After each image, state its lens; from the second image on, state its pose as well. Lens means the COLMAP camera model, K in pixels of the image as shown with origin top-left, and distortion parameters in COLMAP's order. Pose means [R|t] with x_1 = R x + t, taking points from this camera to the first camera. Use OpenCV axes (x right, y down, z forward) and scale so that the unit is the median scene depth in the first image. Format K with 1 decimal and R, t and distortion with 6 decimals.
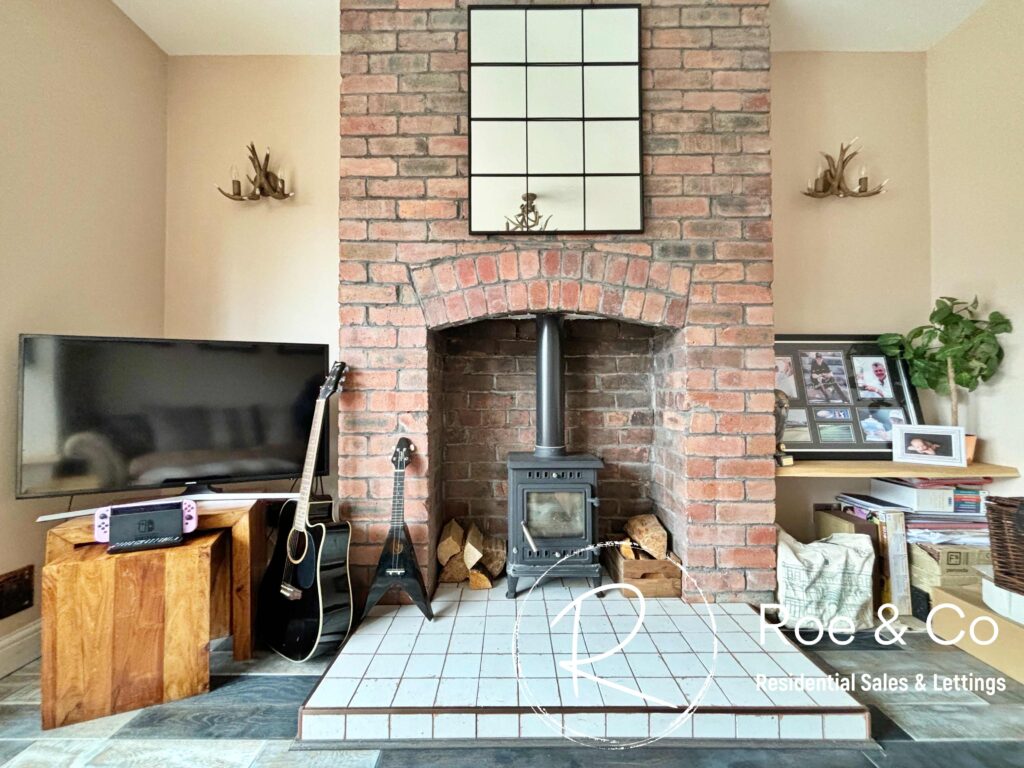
lens RADIAL K [[411.1, 0, 510.0], [0, 411.1, 386.5], [0, 0, 1]] dist [0.002003, -0.000656]
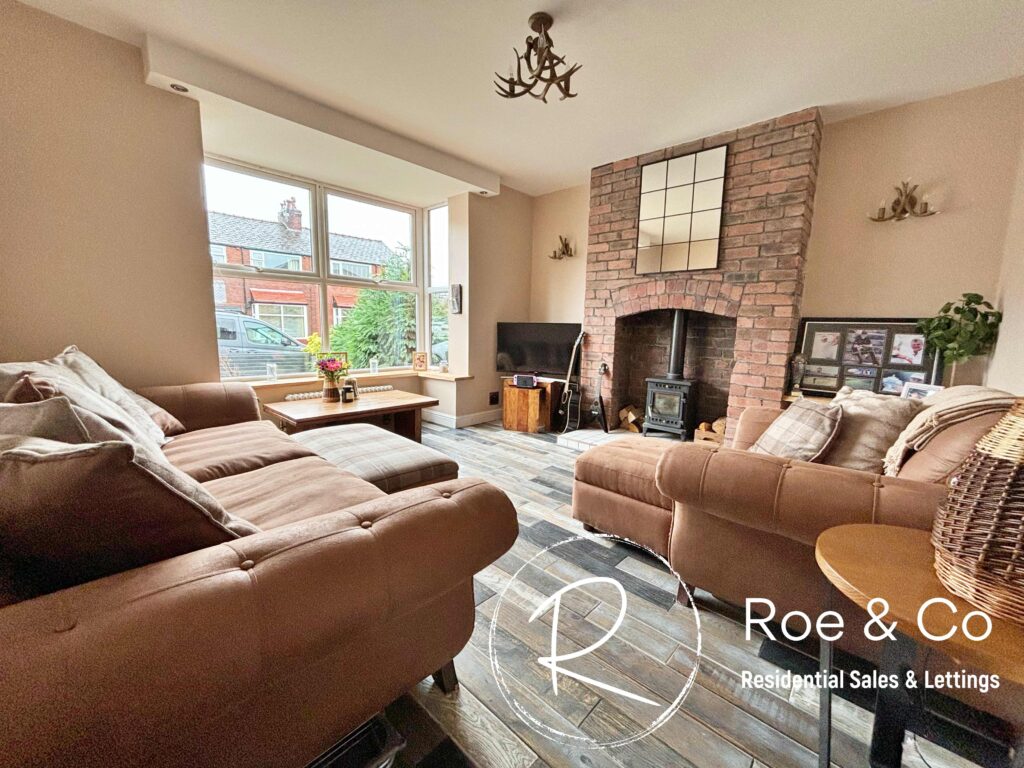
lens RADIAL K [[411.1, 0, 512.2], [0, 411.1, 384.7], [0, 0, 1]] dist [0.002003, -0.000656]
pose [[0.734720, 0.115456, -0.668473, 0.968660], [-0.013075, 0.987637, 0.156210, -0.121355], [0.678245, -0.106031, 0.727146, -1.138637]]
